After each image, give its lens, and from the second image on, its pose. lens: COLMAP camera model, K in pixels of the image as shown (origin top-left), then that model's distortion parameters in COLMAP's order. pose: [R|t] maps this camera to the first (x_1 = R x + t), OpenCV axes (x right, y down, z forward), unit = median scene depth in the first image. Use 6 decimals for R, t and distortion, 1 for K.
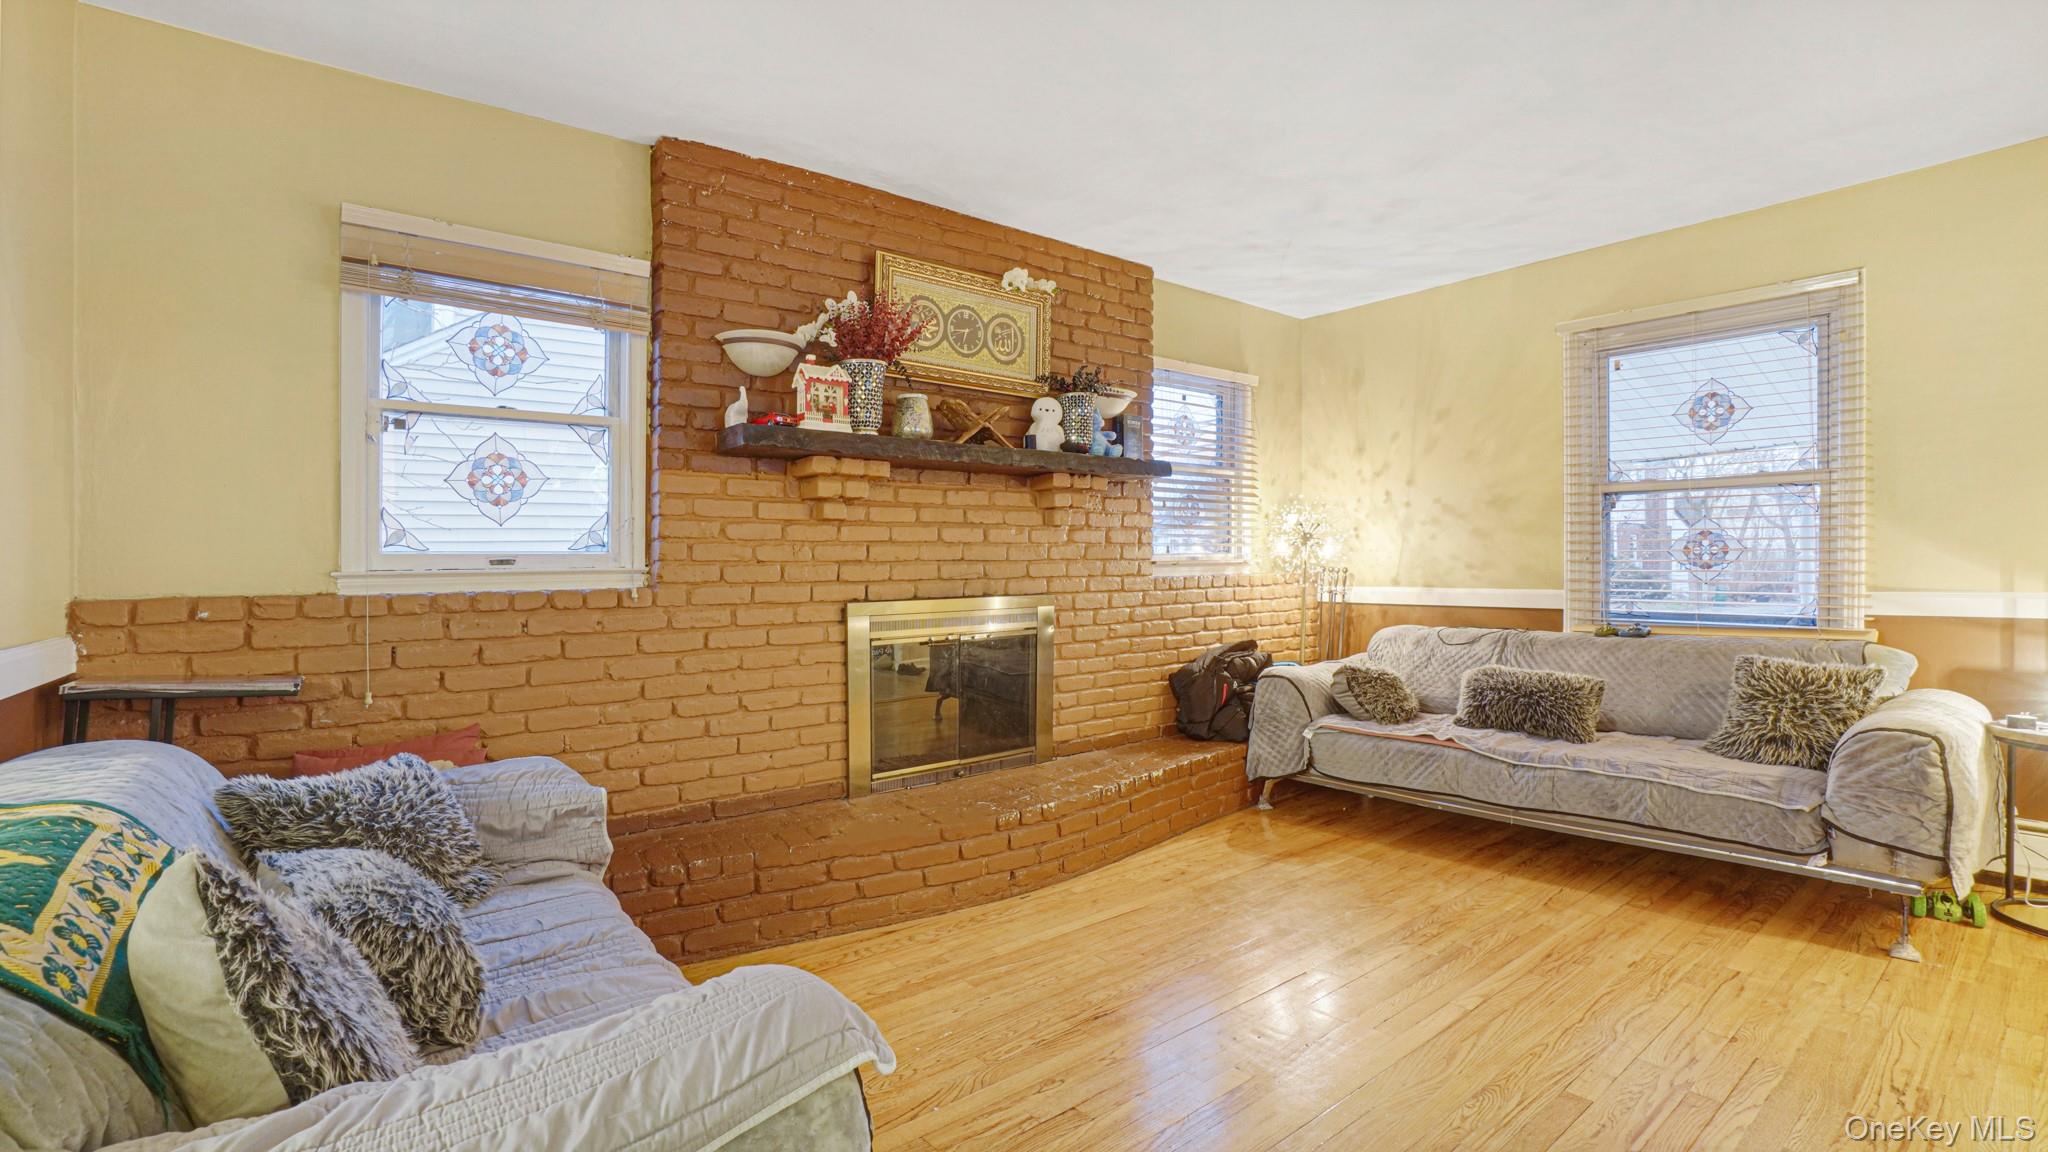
lens RADIAL K [[904.1, 0, 1022.7], [0, 904.1, 560.2], [0, 0, 1]] dist [-0.063762, -0.000082]
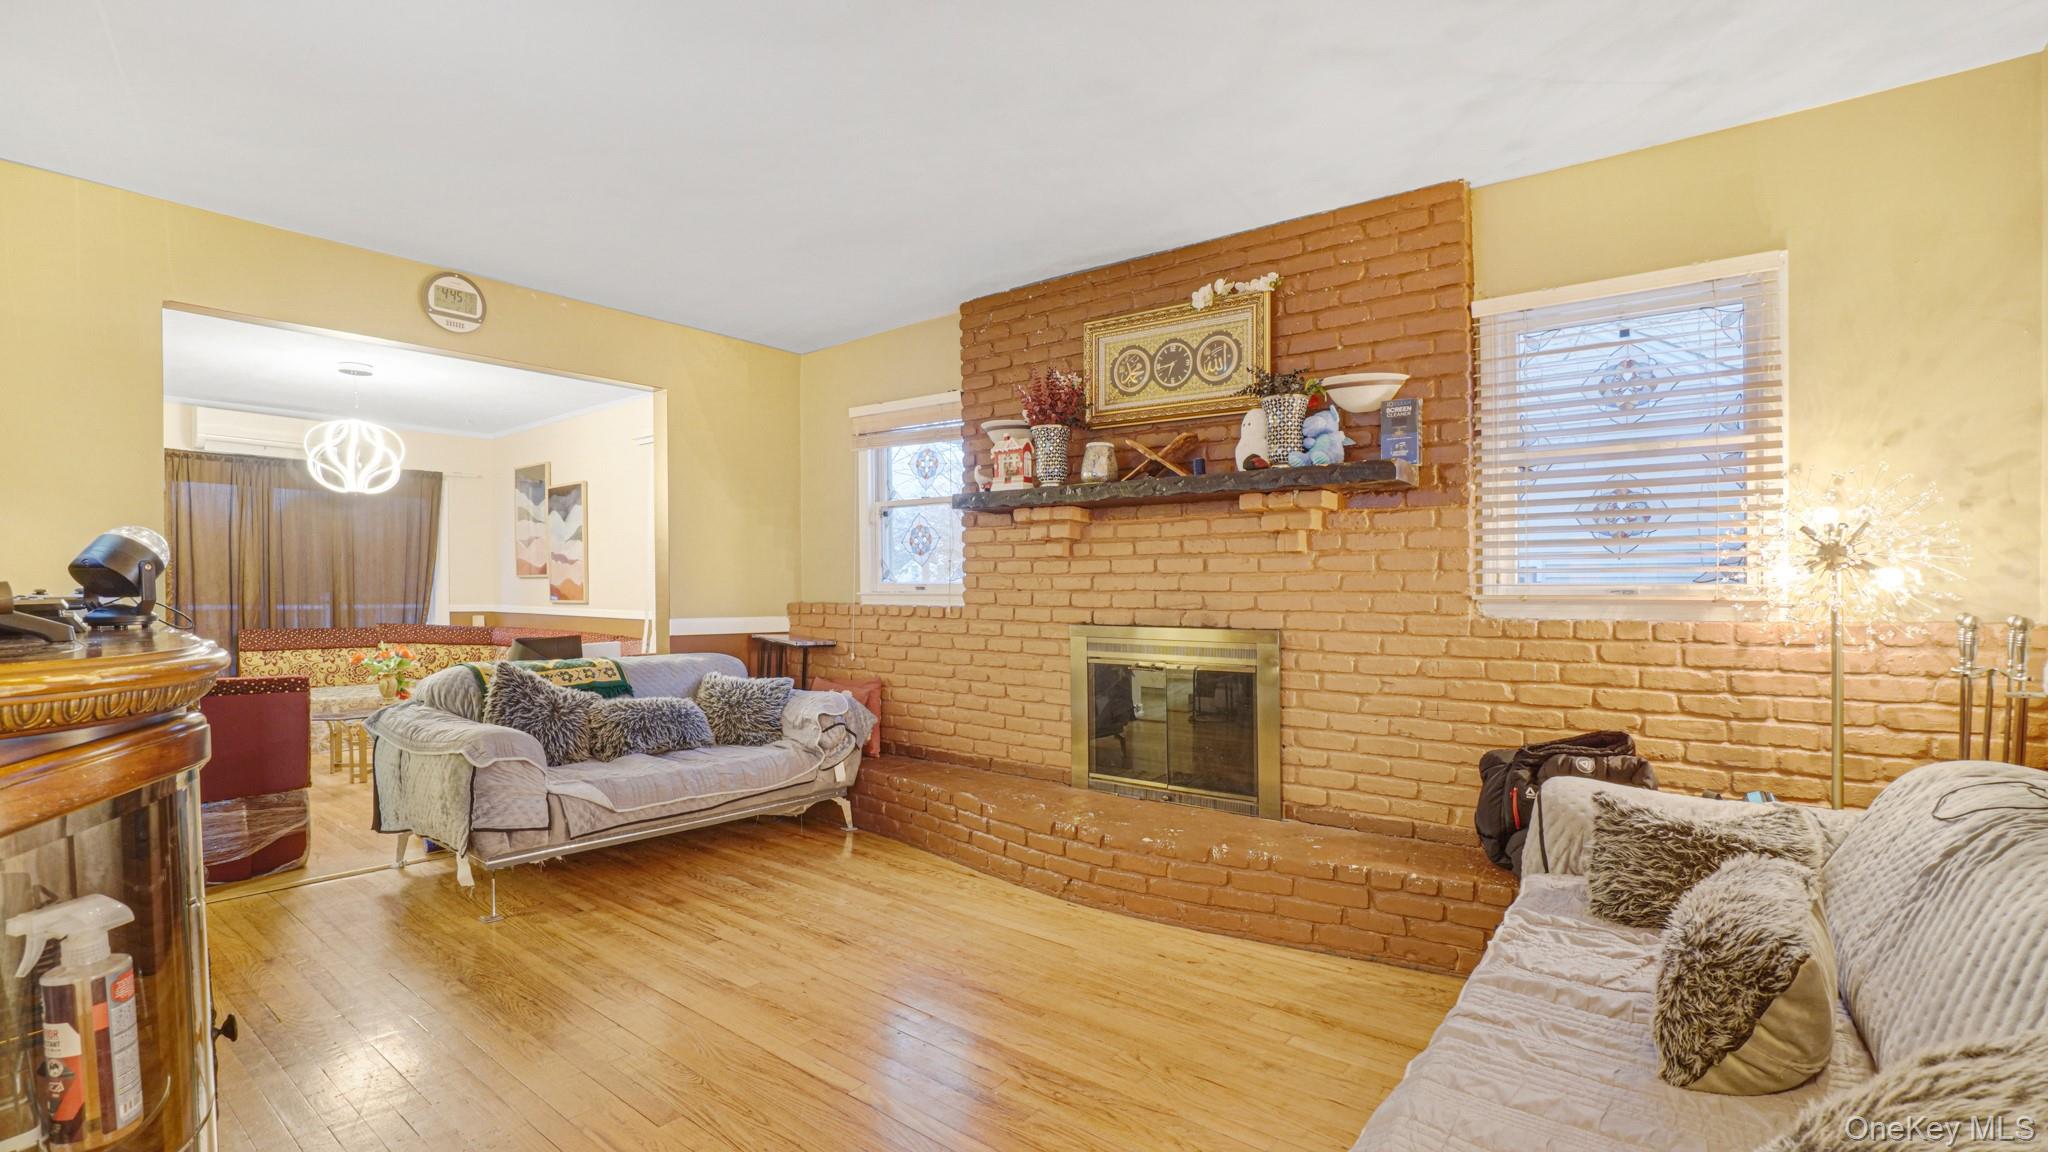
lens RADIAL K [[910.1, 0, 1022.2], [0, 910.1, 600.3], [0, 0, 1]] dist [-0.047360, 0.000035]
pose [[0.227970, 0.018429, -0.973494, 0.900855], [-0.007973, 0.999823, 0.017060, -0.004946], [0.973636, 0.003873, 0.228076, 0.605474]]
